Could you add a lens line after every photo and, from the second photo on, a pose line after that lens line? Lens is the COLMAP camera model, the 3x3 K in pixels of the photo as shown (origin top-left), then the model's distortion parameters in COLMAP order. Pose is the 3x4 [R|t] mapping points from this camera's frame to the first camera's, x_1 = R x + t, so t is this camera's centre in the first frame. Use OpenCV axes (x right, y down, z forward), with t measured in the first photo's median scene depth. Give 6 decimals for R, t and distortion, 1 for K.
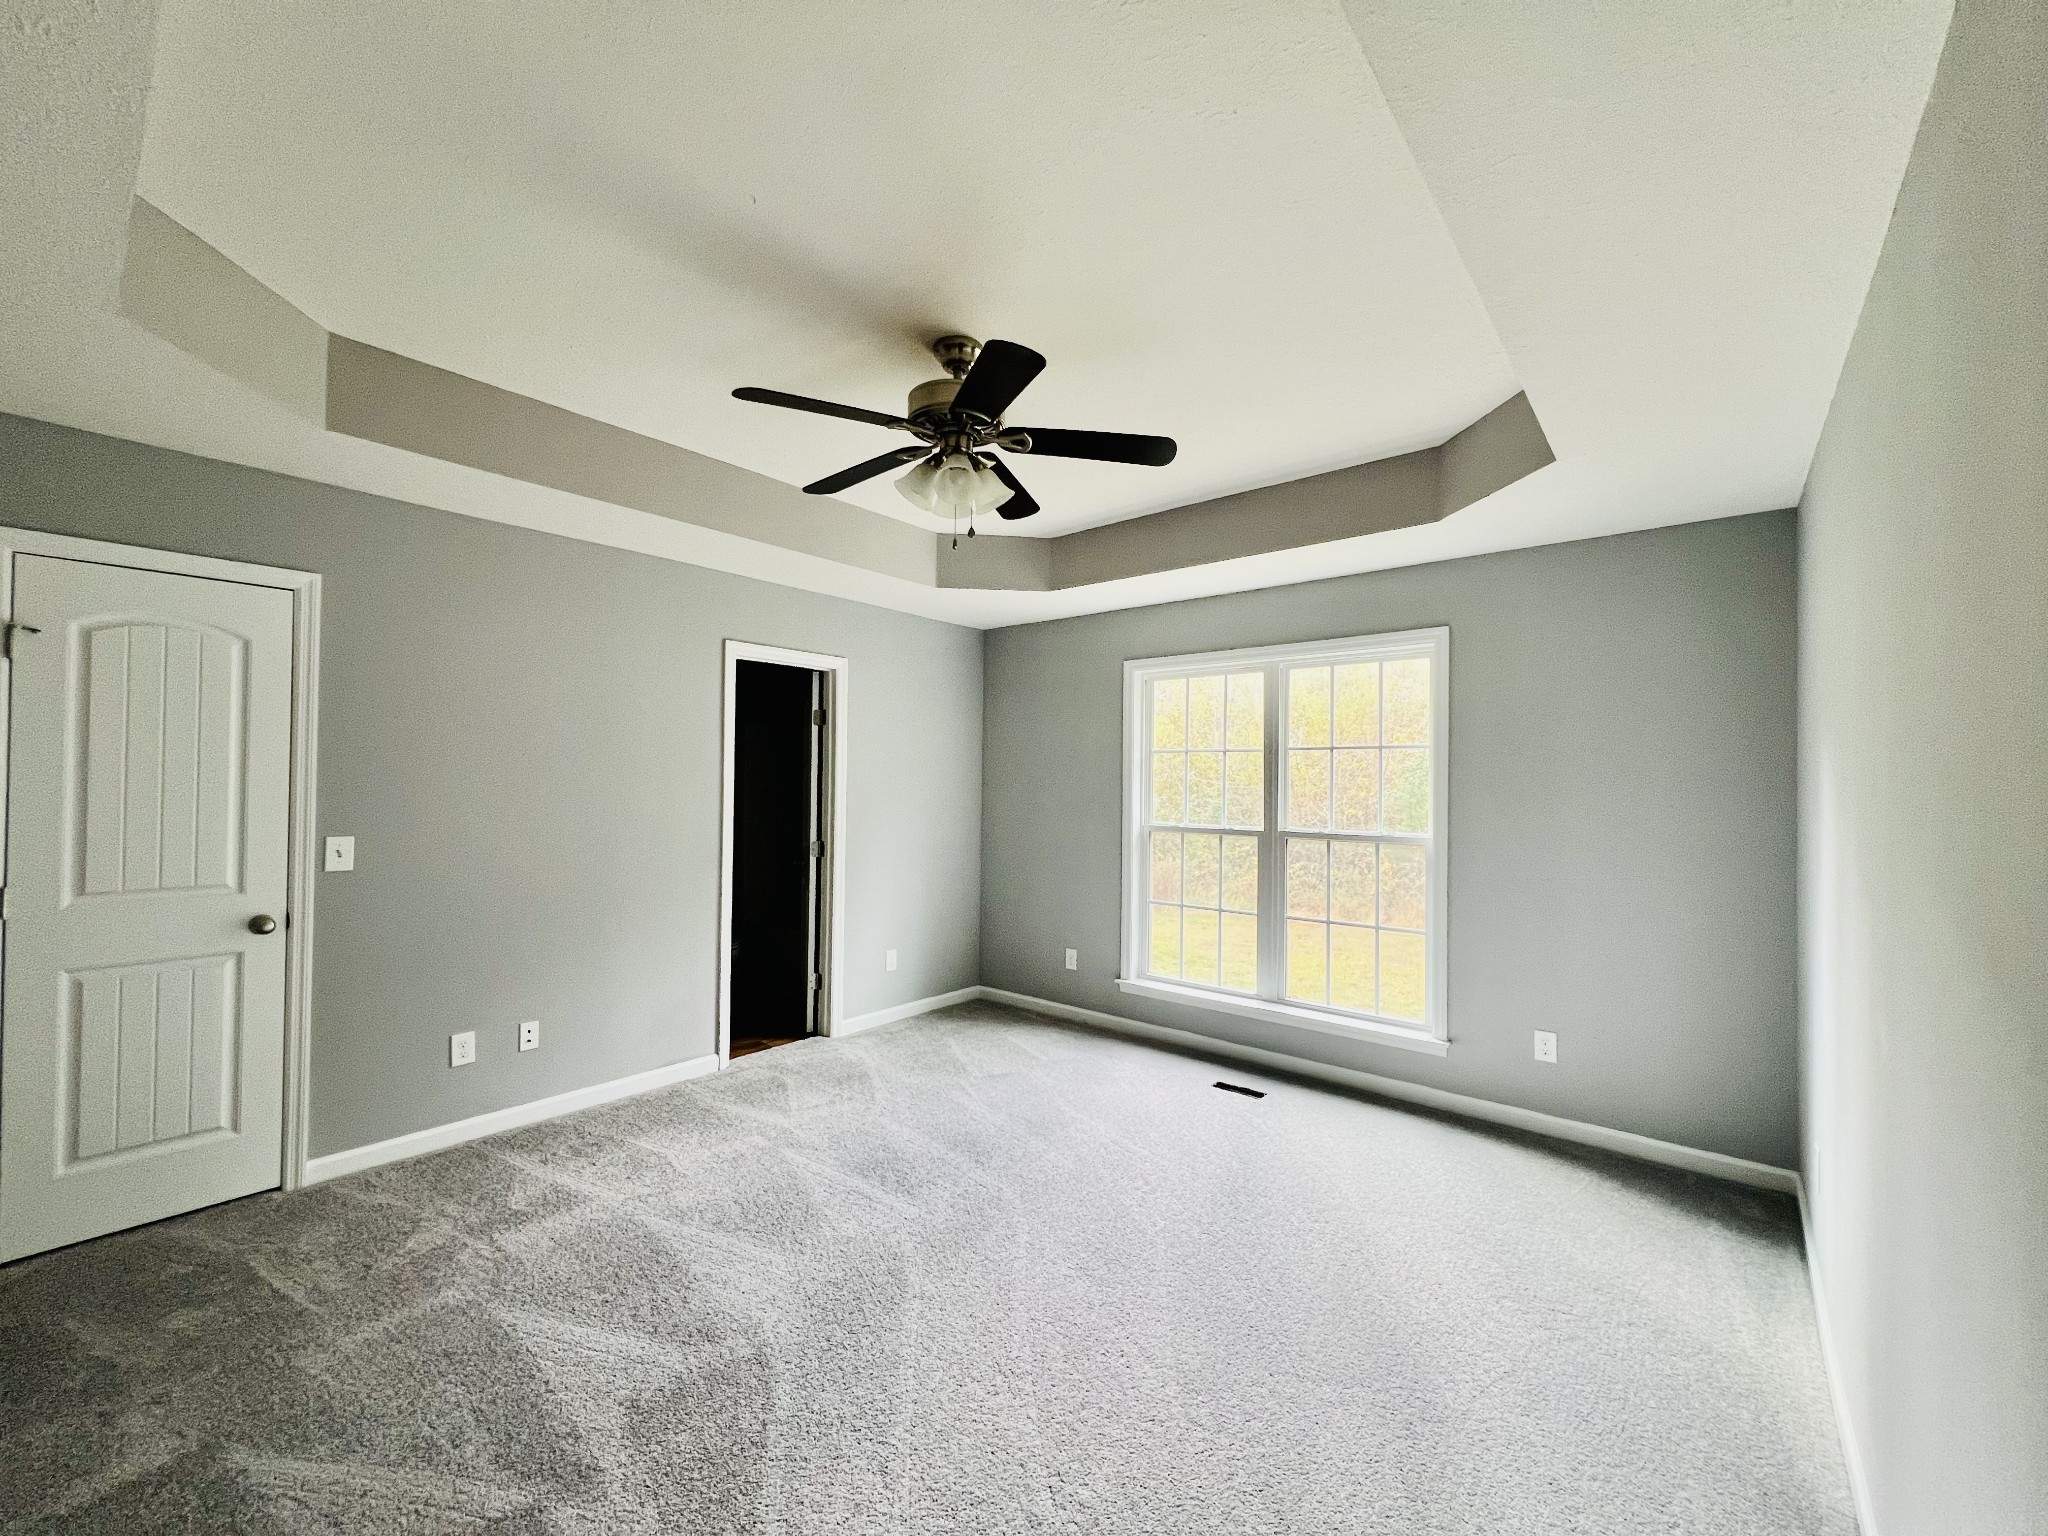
lens RADIAL K [[821.6, 0, 1022.0], [0, 821.6, 775.0], [0, 0, 1]] dist [0.000675, -0.000441]
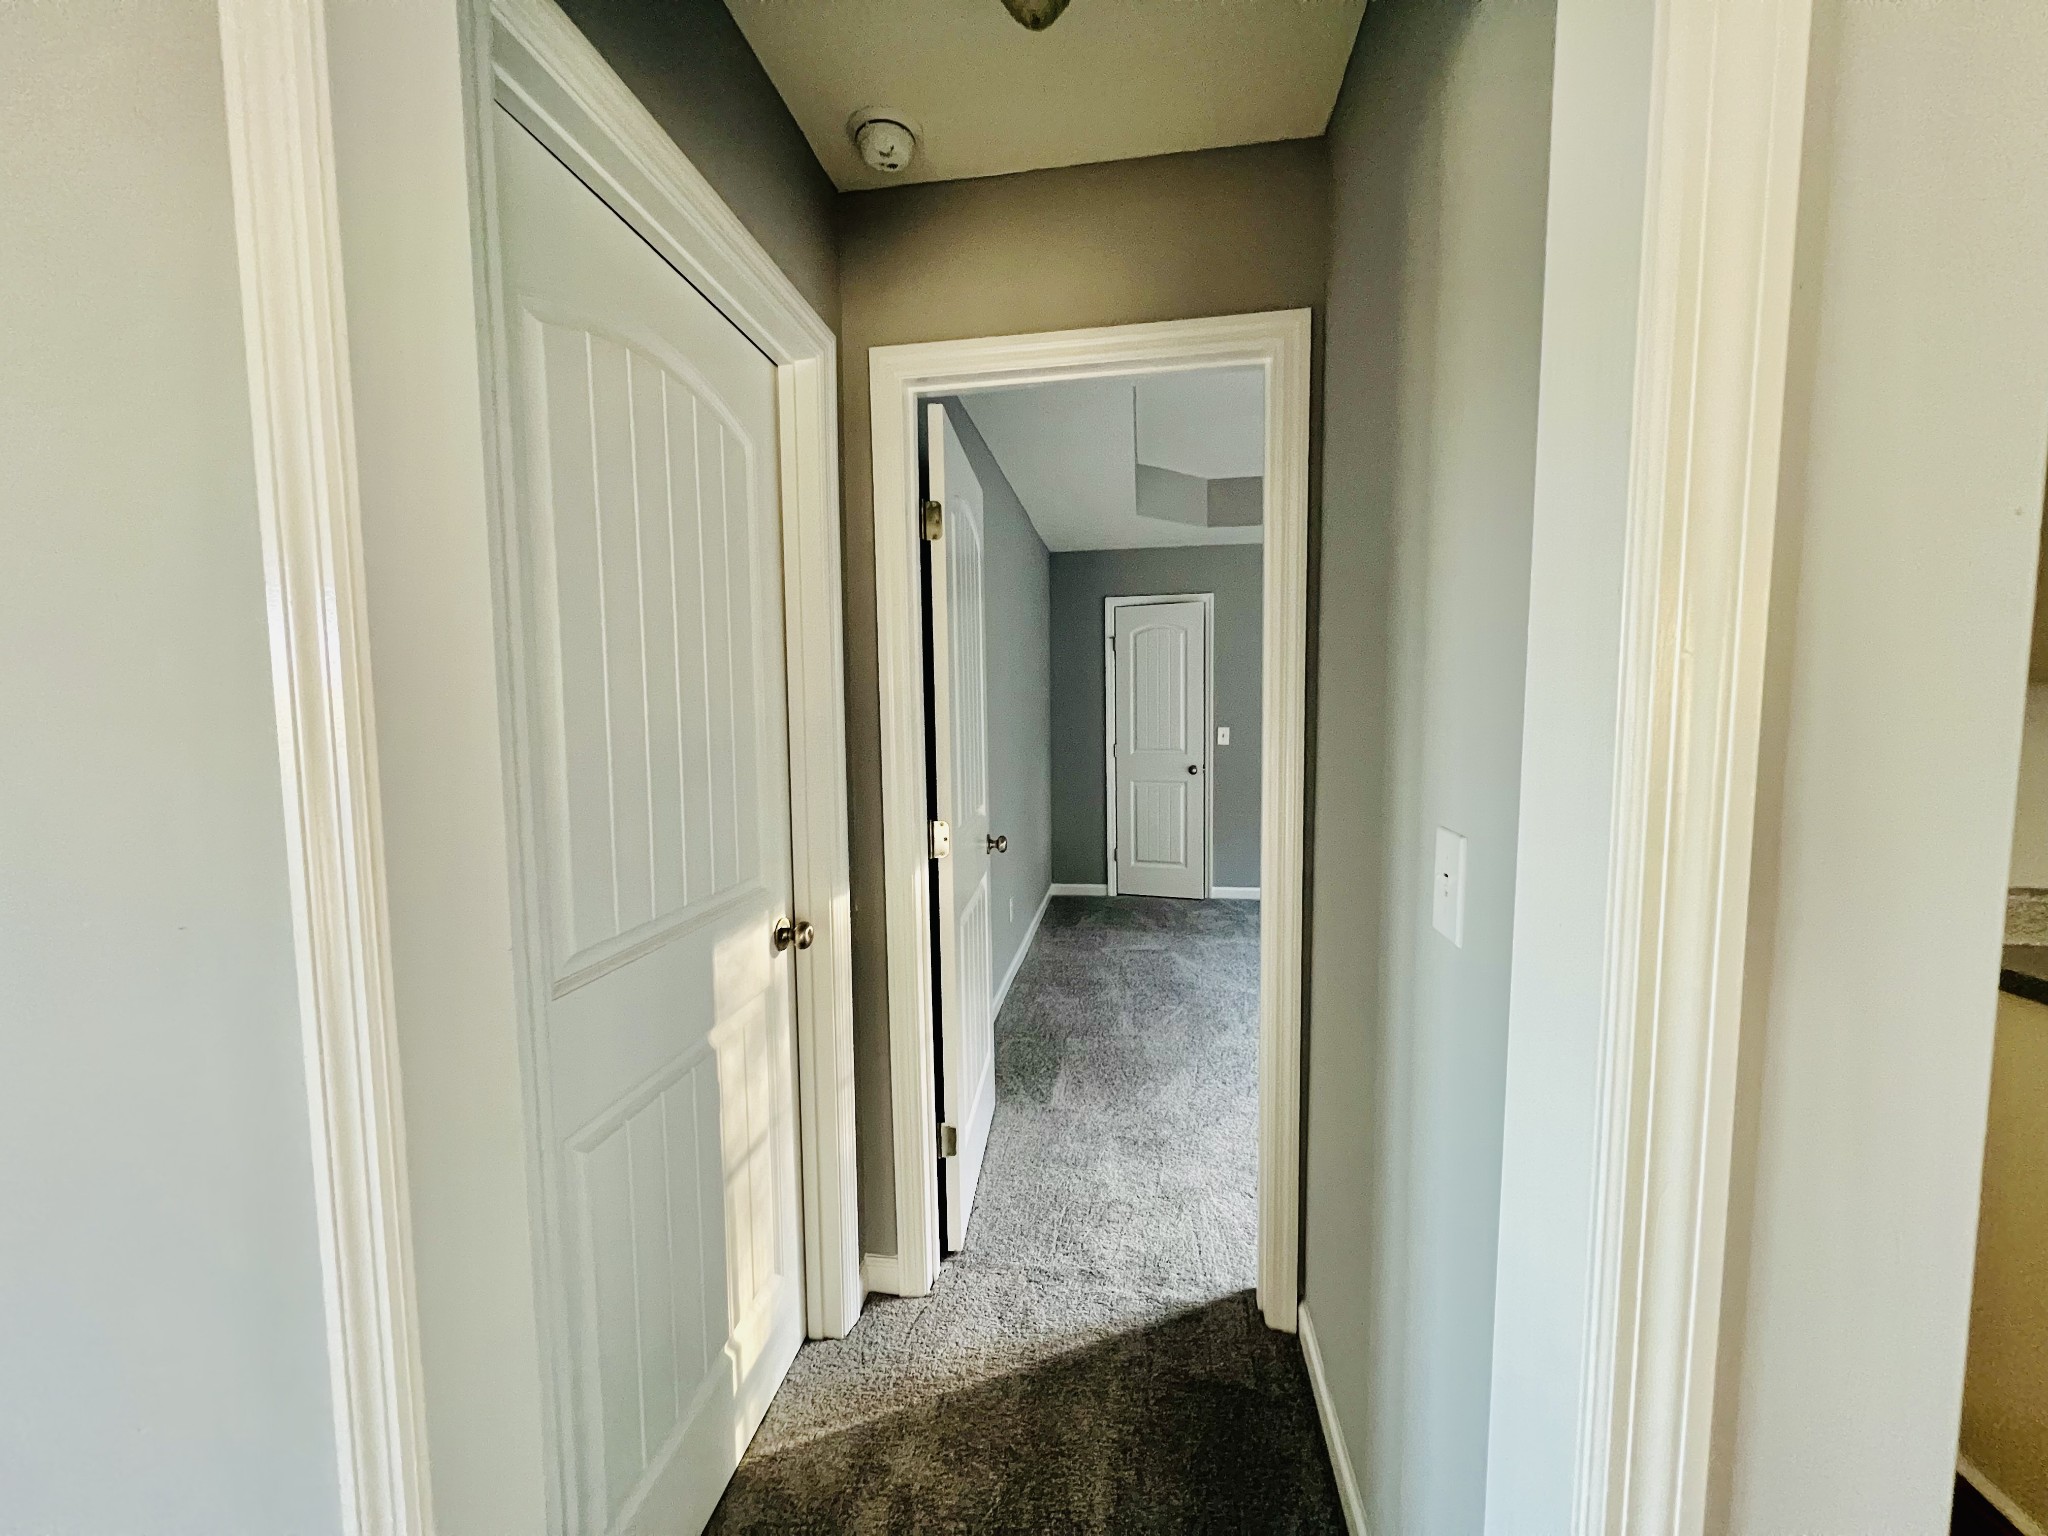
lens RADIAL K [[821.6, 0, 1022.0], [0, 821.6, 775.0], [0, 0, 1]] dist [0.000675, -0.000441]
pose [[0.530911, 0.047757, -0.846081, 0.304473], [0.031501, 0.996609, 0.076021, 0.013155], [0.846842, -0.067012, 0.527606, -0.234744]]
